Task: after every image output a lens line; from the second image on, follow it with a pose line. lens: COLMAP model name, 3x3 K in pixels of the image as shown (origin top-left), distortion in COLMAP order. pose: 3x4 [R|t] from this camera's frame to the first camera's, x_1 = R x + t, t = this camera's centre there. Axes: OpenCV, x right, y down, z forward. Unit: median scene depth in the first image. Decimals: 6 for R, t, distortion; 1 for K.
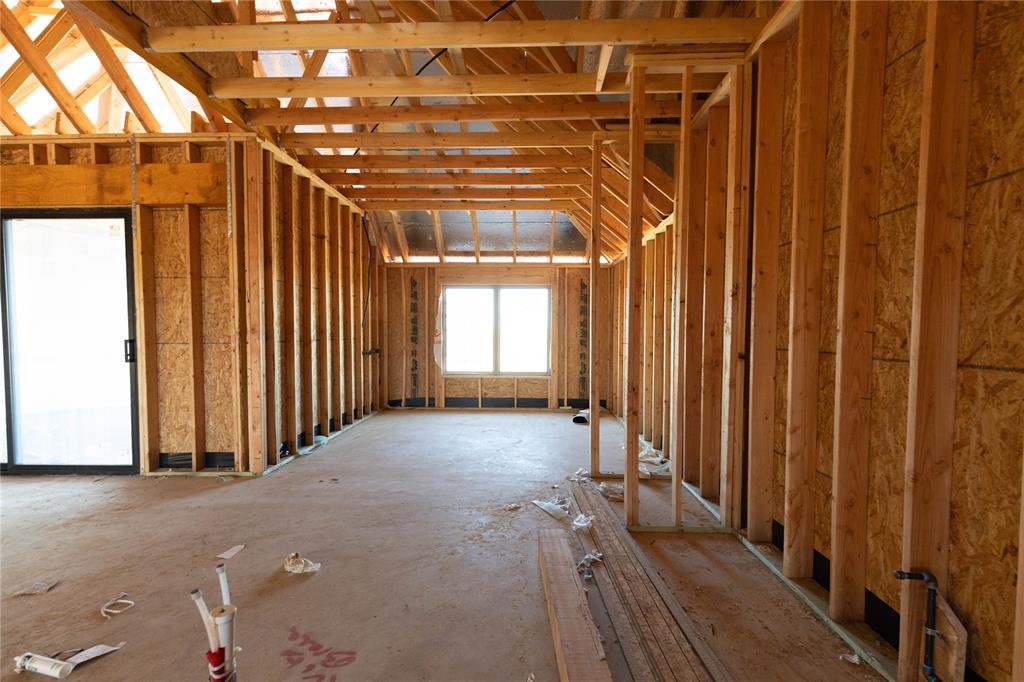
lens RADIAL K [[469.0, 0, 508.2], [0, 469.0, 343.4], [0, 0, 1]] dist [0.016678, 0.000417]
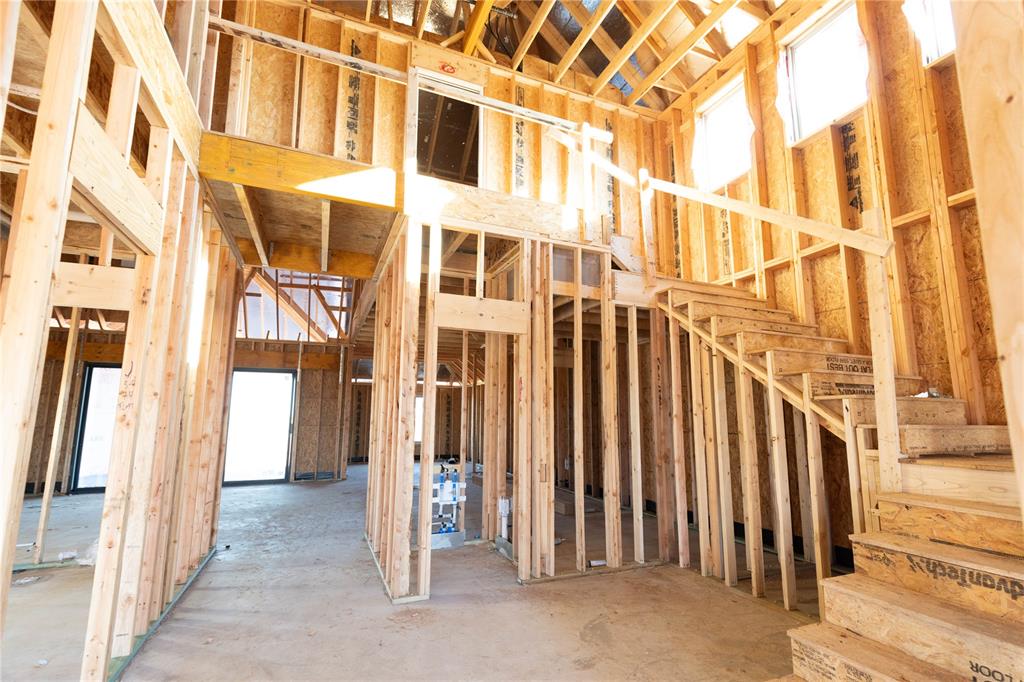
lens RADIAL K [[469.0, 0, 512.1], [0, 469.0, 342.9], [0, 0, 1]] dist [0.016678, 0.000417]
pose [[0.904000, 0.070701, 0.421645, -0.820916], [0.007722, 0.983370, -0.181447, 0.031067], [-0.427462, 0.167284, 0.888421, -1.683771]]
